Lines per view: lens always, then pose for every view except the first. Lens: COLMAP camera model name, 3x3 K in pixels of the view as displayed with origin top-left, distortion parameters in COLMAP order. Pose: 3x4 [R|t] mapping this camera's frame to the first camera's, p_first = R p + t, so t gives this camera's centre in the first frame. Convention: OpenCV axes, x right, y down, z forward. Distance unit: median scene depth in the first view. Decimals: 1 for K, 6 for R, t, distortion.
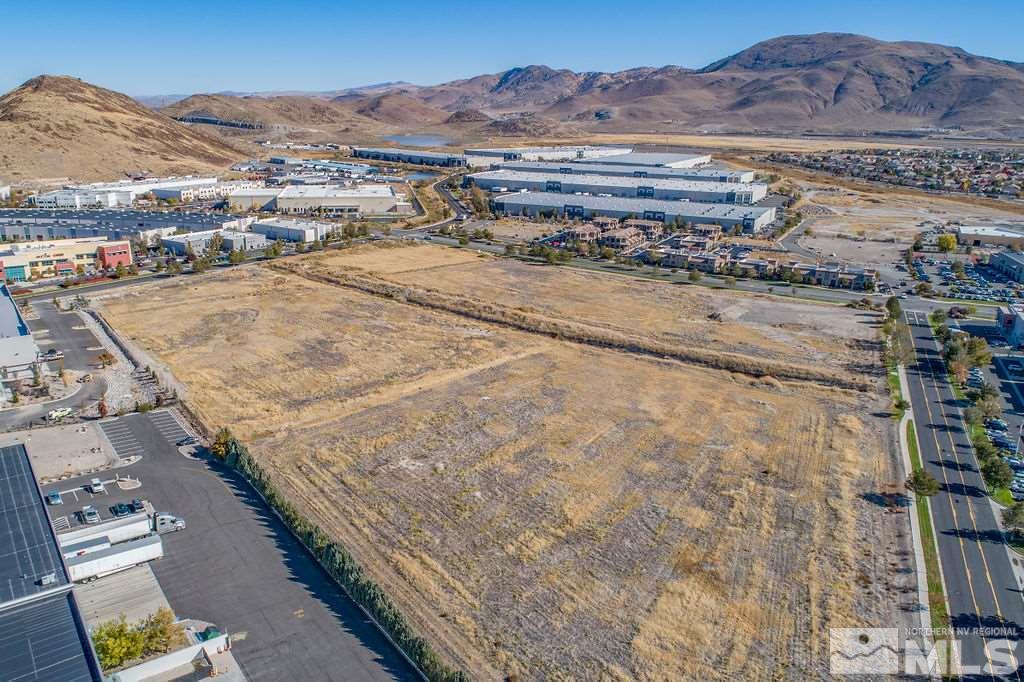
lens RADIAL K [[735.5, 0, 482.3], [0, 735.5, 342.9], [0, 0, 1]] dist [-0.005494, 0.002220]
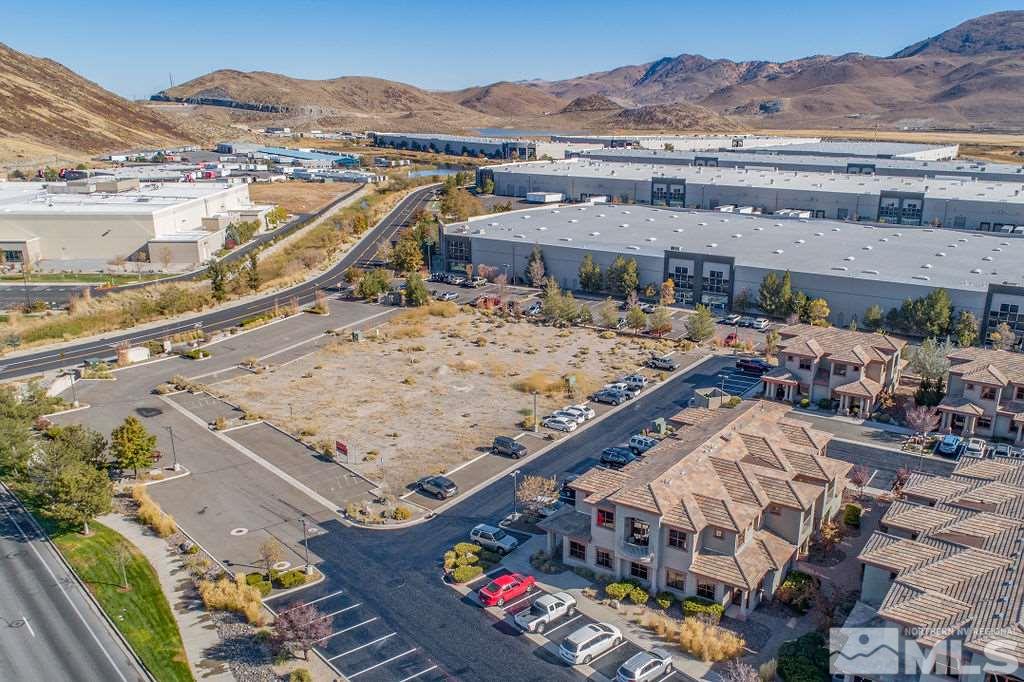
lens RADIAL K [[859.7, 0, 580.7], [0, 859.7, 394.5], [0, 0, 1]] dist [-0.007021, 0.005176]
pose [[0.998783, 0.018879, -0.045554, 0.047670], [-0.018195, 0.999716, 0.015377, -0.068945], [0.045832, -0.014529, 0.998844, 0.337487]]
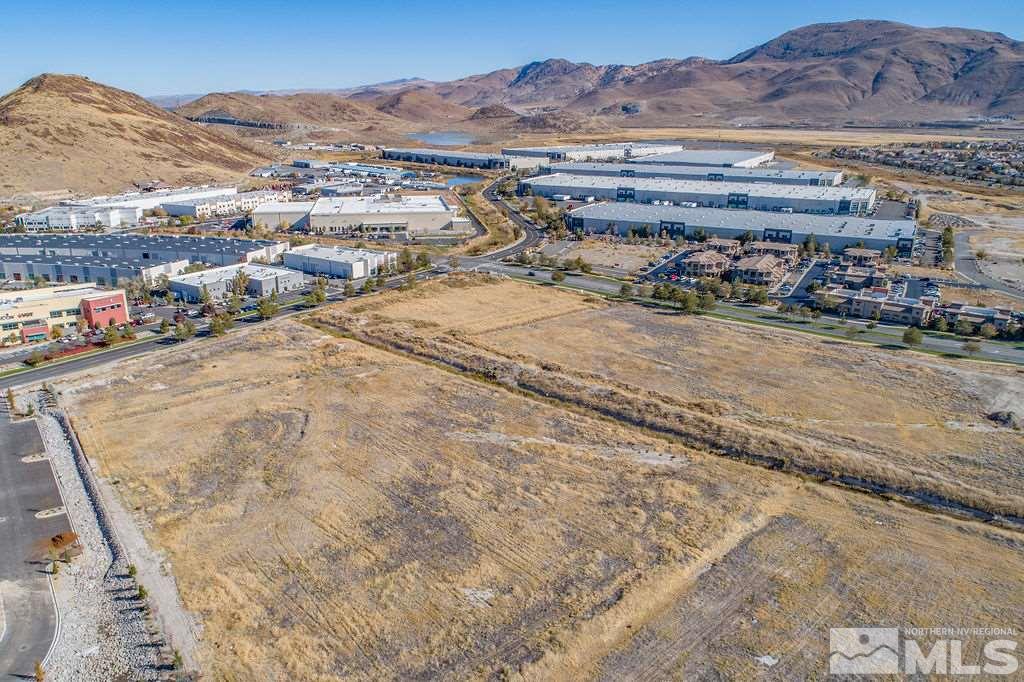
lens RADIAL K [[740.3, 0, 488.6], [0, 740.3, 352.7], [0, 0, 1]] dist [-0.004688, 0.002664]
pose [[0.999802, -0.007767, -0.018306, -0.032671], [0.008053, 0.999846, 0.015569, -0.027548], [0.018183, -0.015714, 0.999711, 0.084801]]
